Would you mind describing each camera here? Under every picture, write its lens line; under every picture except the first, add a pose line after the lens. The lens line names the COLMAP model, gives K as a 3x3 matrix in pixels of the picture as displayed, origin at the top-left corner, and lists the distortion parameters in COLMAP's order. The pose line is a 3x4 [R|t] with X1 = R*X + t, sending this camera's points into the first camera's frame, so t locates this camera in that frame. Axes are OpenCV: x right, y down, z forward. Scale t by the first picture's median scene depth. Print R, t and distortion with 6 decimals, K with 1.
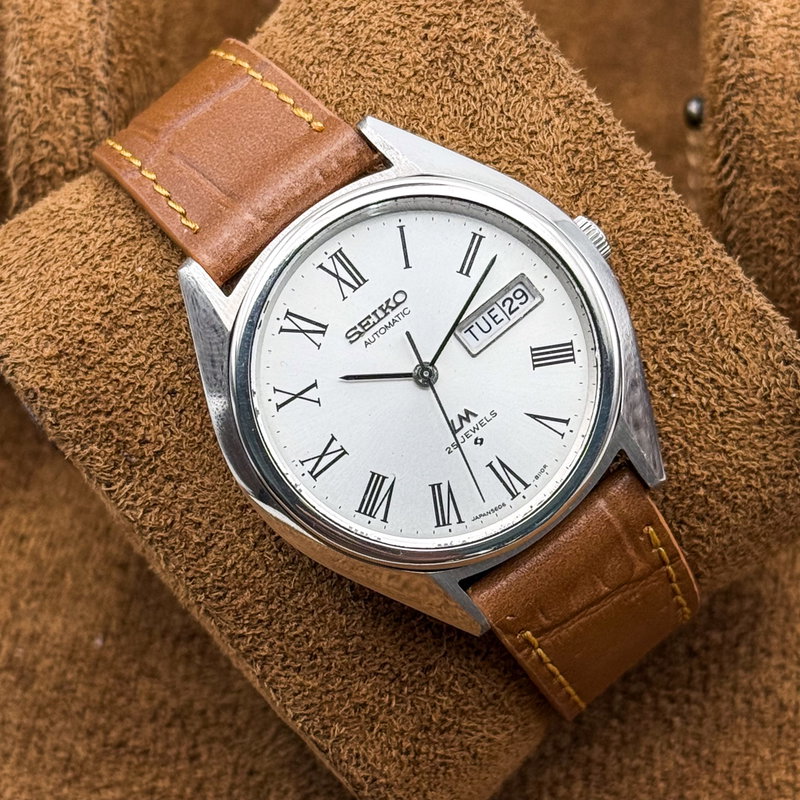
lens RADIAL K [[2787.0, 0, 400.0], [0, 2787.0, 400.0], [0, 0, 1]] dist [0.005240, 1.177797]
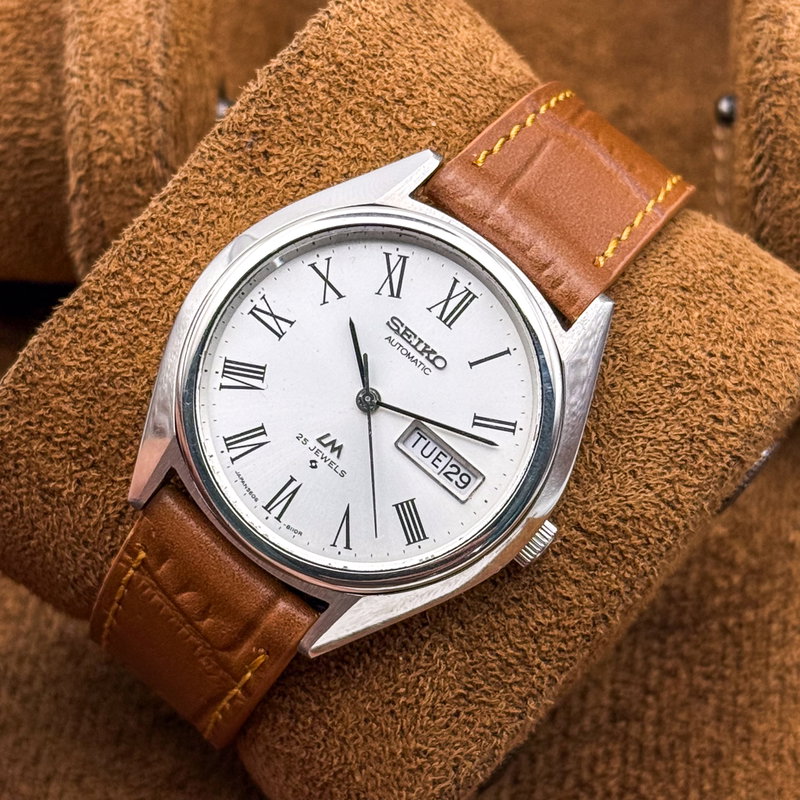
lens RADIAL K [[2787.0, 0, 400.0], [0, 2787.0, 400.0], [0, 0, 1]] dist [0.005240, 1.177797]
pose [[0.170882, 0.973838, -0.149798, 0.158953], [-0.980142, 0.183535, 0.075070, -0.094134], [0.100599, 0.133995, 0.985863, 0.001195]]
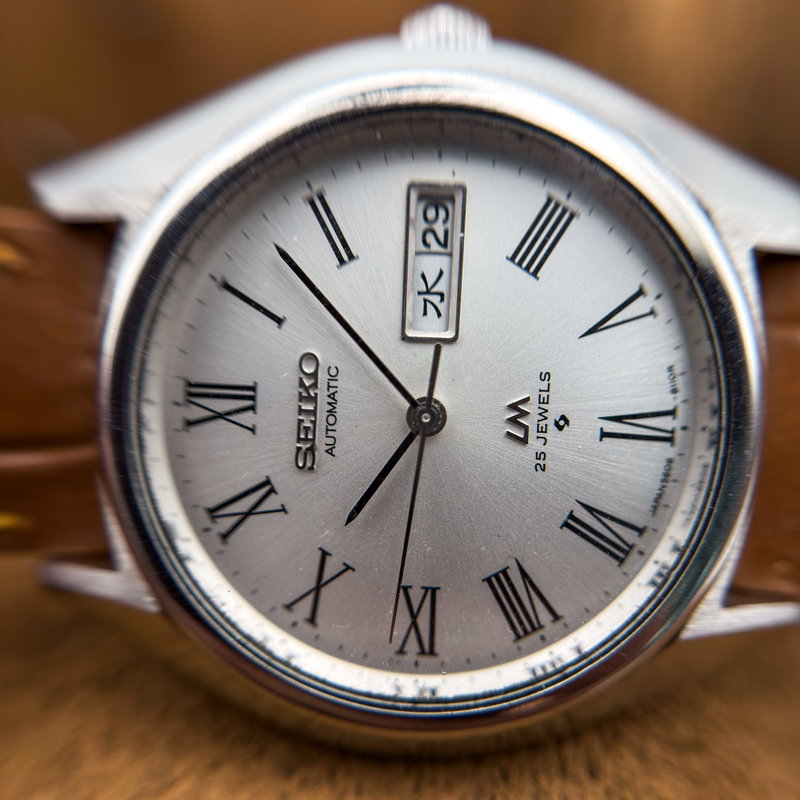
lens RADIAL K [[884.1, 0, 413.9], [0, 884.1, 427.4], [0, 0, 1]] dist [0.598594, -0.002770]
pose [[0.664877, -0.737737, -0.116973, 0.028371], [0.746746, 0.660174, 0.080870, -0.025434], [0.017561, -0.141118, 0.989837, 0.779252]]
